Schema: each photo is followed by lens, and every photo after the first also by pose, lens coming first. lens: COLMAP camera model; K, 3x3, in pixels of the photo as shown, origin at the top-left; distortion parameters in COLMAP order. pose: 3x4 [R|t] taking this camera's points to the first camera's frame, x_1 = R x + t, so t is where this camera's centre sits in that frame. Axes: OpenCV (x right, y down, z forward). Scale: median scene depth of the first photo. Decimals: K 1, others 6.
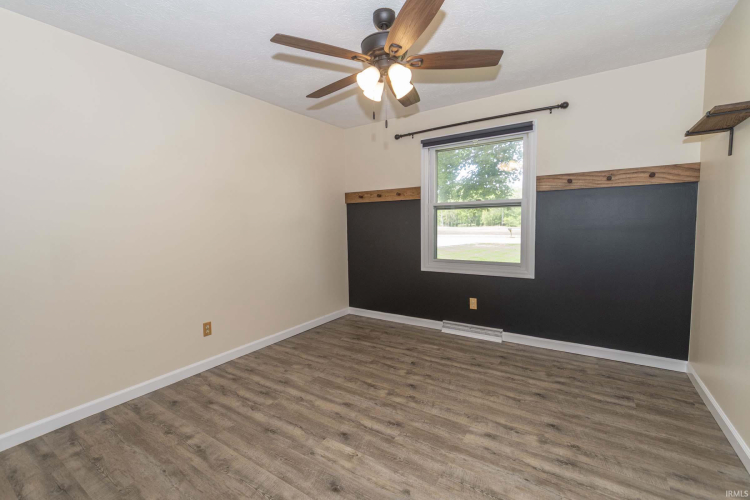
lens RADIAL K [[333.9, 0, 360.7], [0, 333.9, 248.7], [0, 0, 1]] dist [0.003036, -0.000294]
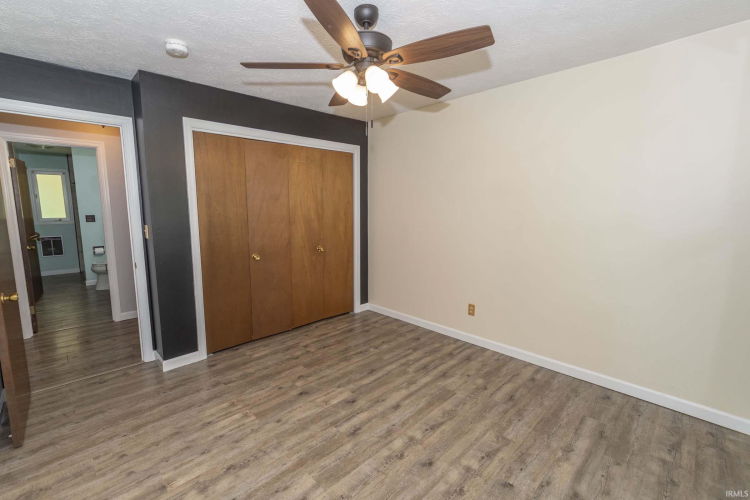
lens RADIAL K [[333.9, 0, 360.7], [0, 333.9, 248.7], [0, 0, 1]] dist [0.003036, -0.000294]
pose [[-0.219924, 0.149680, -0.963966, 0.872791], [-0.070492, 0.983137, 0.168739, -0.165022], [0.972967, 0.105061, -0.205664, 1.033562]]
